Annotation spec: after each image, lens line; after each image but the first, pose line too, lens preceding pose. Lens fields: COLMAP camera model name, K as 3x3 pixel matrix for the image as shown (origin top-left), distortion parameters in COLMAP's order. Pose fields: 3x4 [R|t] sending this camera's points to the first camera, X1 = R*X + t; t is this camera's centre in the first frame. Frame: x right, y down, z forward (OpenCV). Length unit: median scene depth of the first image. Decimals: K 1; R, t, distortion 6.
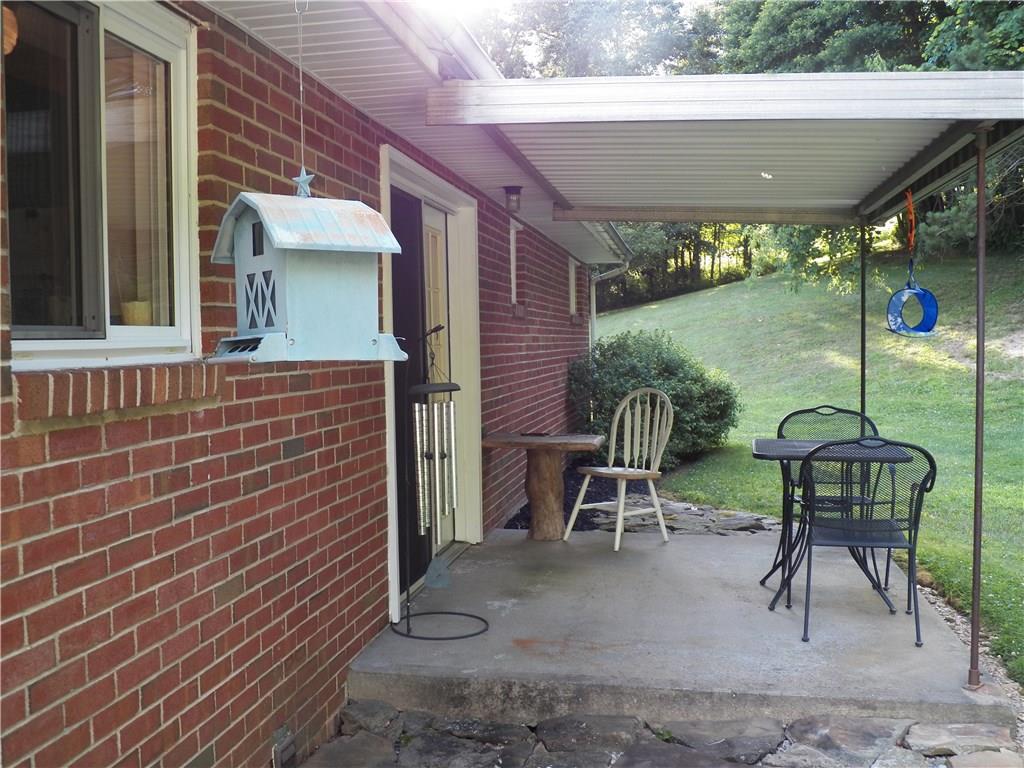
lens RADIAL K [[1047.0, 0, 512.3], [0, 1047.0, 383.8], [0, 0, 1]] dist [0.005838, 0.000000]
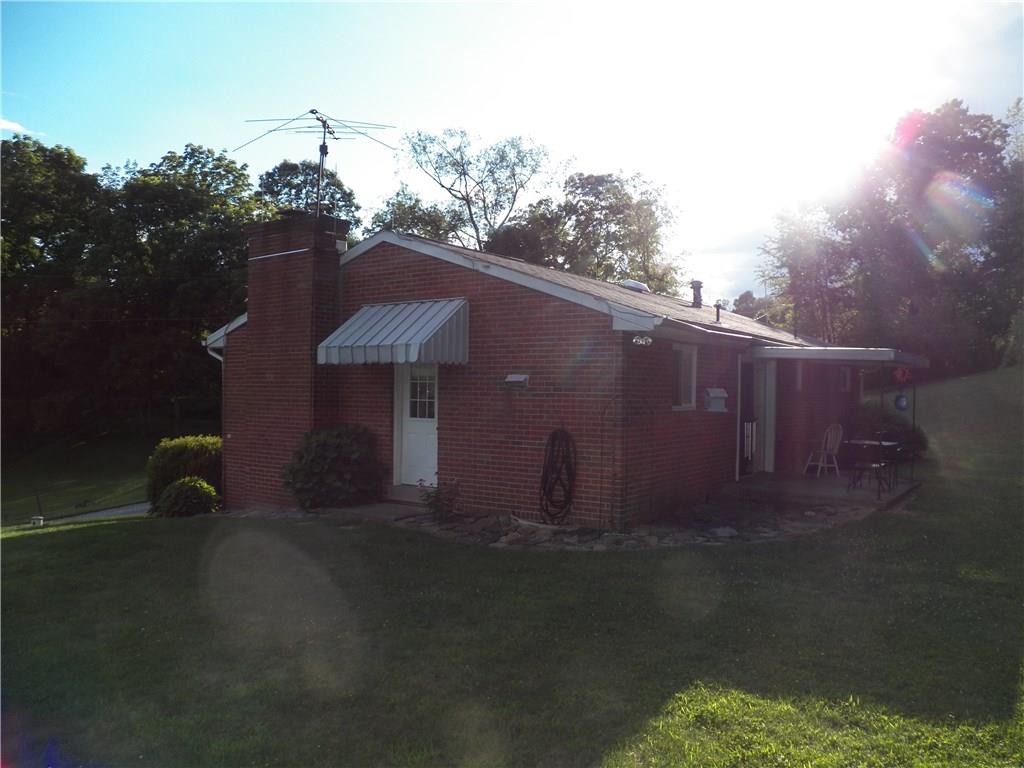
lens RADIAL K [[827.0, 0, 512.2], [0, 827.0, 384.6], [0, 0, 1]] dist [-0.131087, 0.082107]
pose [[0.899356, 0.037023, -0.435646, 0.885329], [-0.054800, 0.998096, -0.028309, 0.026125], [0.433769, 0.049333, 0.899673, -4.123736]]
